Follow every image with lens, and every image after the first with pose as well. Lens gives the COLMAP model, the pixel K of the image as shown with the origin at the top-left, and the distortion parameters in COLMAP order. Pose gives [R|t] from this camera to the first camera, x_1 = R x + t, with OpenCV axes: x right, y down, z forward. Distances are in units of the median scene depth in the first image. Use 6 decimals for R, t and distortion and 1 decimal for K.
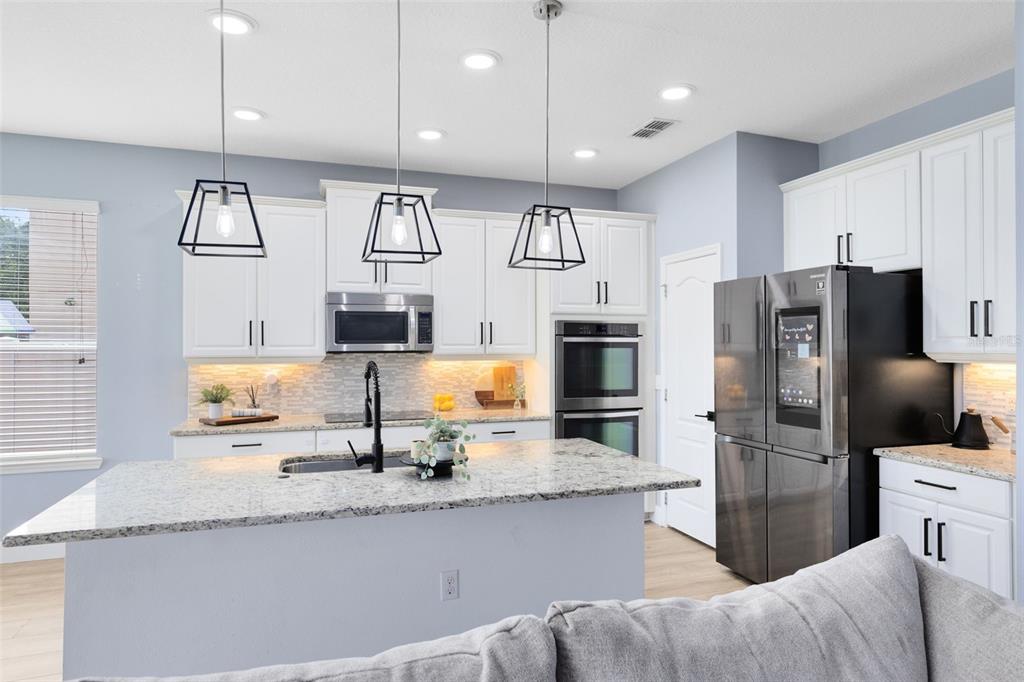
lens RADIAL K [[614.0, 0, 512.0], [0, 614.0, 341.0], [0, 0, 1]] dist [0.005772, 0.001296]
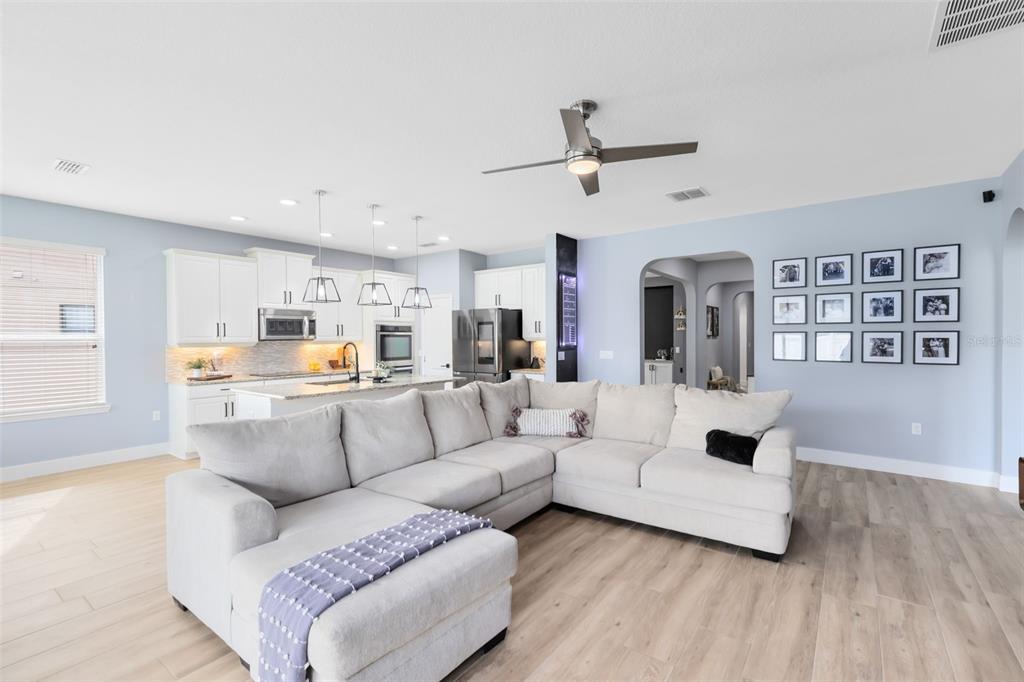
lens RADIAL K [[464.5, 0, 512.0], [0, 464.5, 341.0], [0, 0, 1]] dist [0.002112, 0.000250]
pose [[0.828115, -0.008558, 0.560493, -0.453578], [0.001303, 0.999910, 0.013341, 0.003058], [-0.560557, -0.010317, 0.828051, -0.594898]]
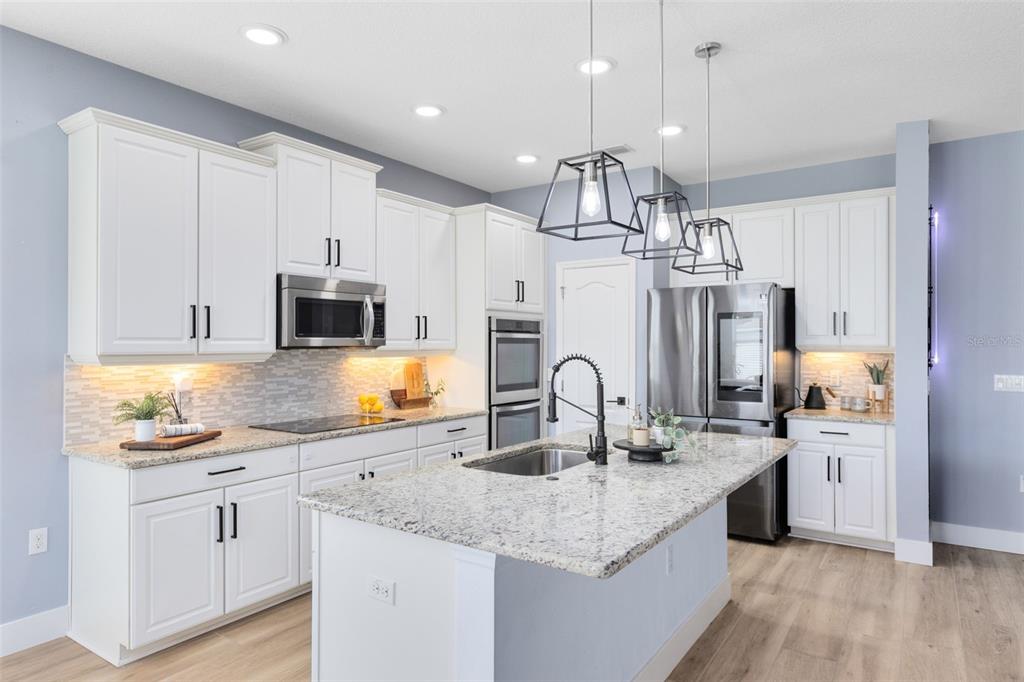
lens RADIAL K [[621.1, 0, 512.0], [0, 621.1, 341.0], [0, 0, 1]] dist [-0.001752, -0.000280]
pose [[0.798471, 0.004572, 0.602016, -0.541922], [-0.005415, 0.999985, -0.000411, 0.008111], [-0.602009, -0.002931, 0.798484, 0.164754]]
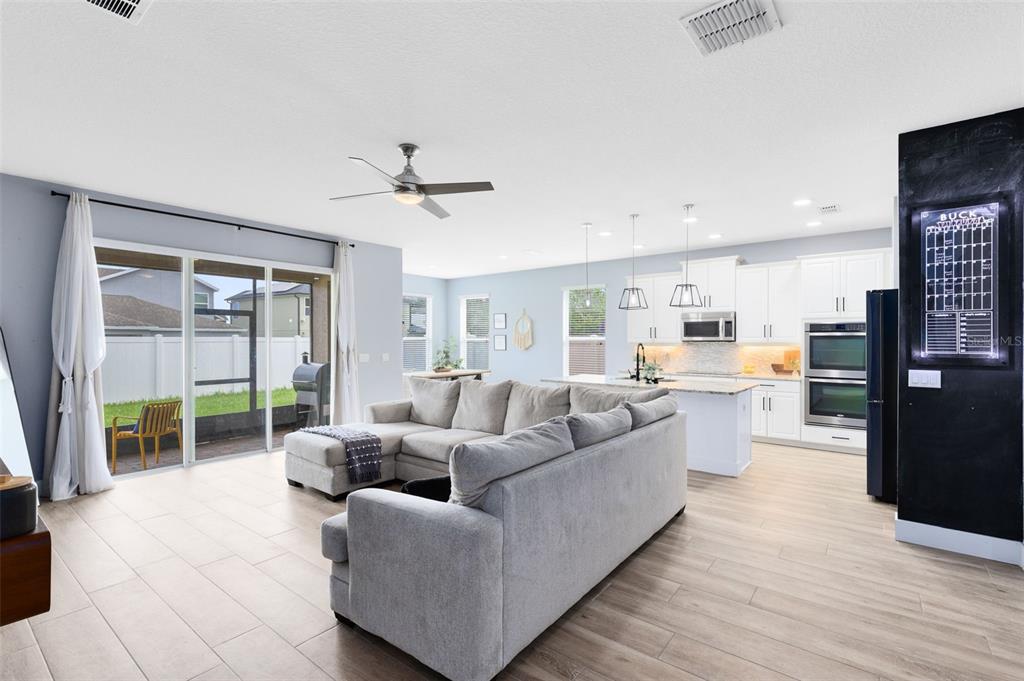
lens RADIAL K [[464.5, 0, 512.0], [0, 464.5, 340.5], [0, 0, 1]] dist [0.002112, 0.000250]
pose [[0.537311, 0.000707, -0.843384, 0.752913], [0.005318, 0.999977, 0.004226, 0.005875], [0.843367, -0.006756, 0.537295, -0.386913]]
